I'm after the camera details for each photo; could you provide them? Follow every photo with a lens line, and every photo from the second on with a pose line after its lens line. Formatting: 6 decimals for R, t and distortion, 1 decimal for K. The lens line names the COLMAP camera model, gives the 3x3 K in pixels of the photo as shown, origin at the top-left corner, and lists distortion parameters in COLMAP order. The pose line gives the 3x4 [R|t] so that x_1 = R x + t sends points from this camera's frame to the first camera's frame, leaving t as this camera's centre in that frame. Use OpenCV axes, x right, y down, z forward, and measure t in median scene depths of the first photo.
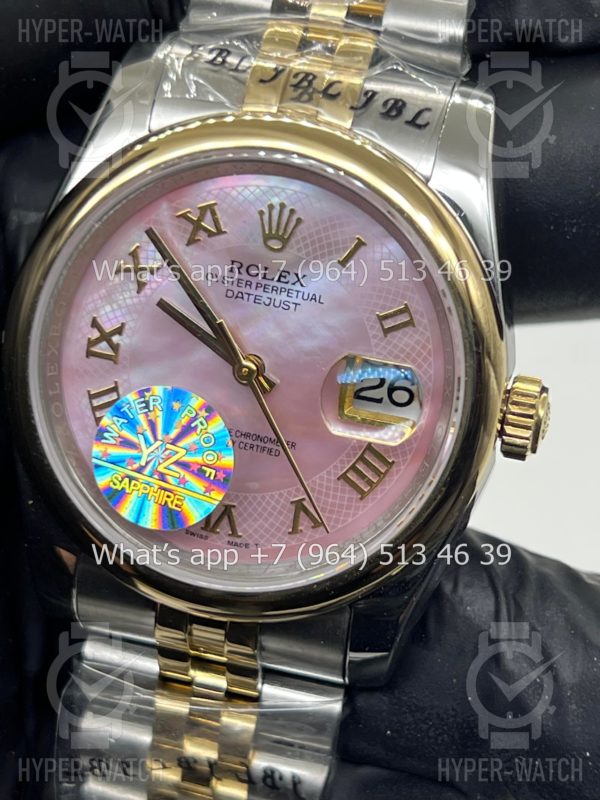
lens RADIAL K [[1859.0, 0, 275.8], [0, 1859.0, 400.8], [0, 0, 1]] dist [0.139731, 0.133820]
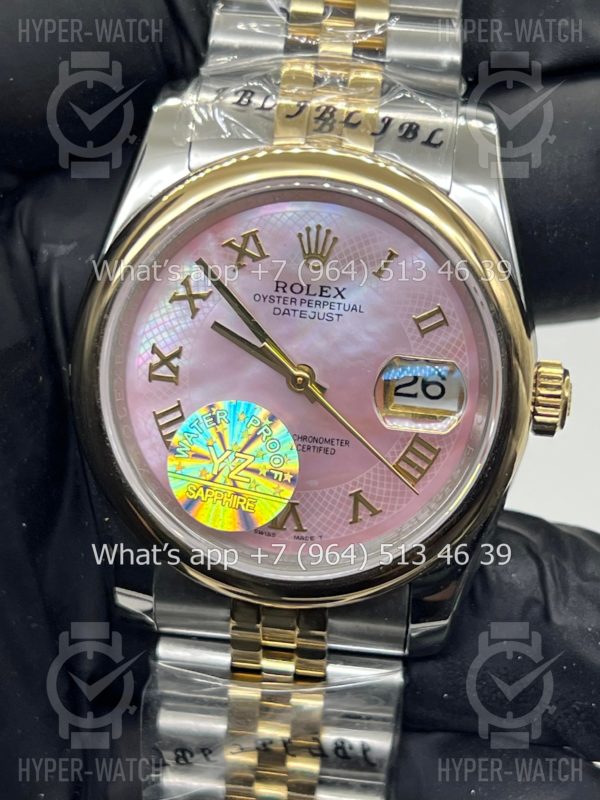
lens RADIAL K [[1859.0, 0, 275.8], [0, 1859.0, 400.8], [0, 0, 1]] dist [0.139731, 0.133820]
pose [[0.991461, -0.094689, 0.089662, -0.129031], [0.095191, 0.995458, -0.001334, -0.003568], [-0.089129, 0.009858, 0.995971, -0.093407]]
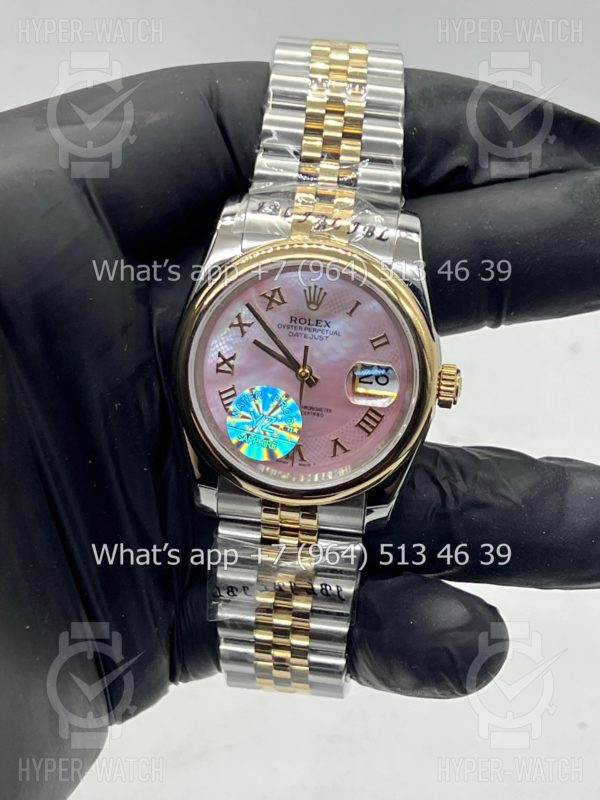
lens RADIAL K [[1904.3, 0, 277.9], [0, 1904.3, 387.7], [0, 0, 1]] dist [0.201960, -0.557556]
pose [[0.993568, -0.081756, 0.078343, -0.195086], [0.079338, 0.996284, 0.033509, -0.069252], [-0.080791, -0.027078, 0.996363, -0.939566]]
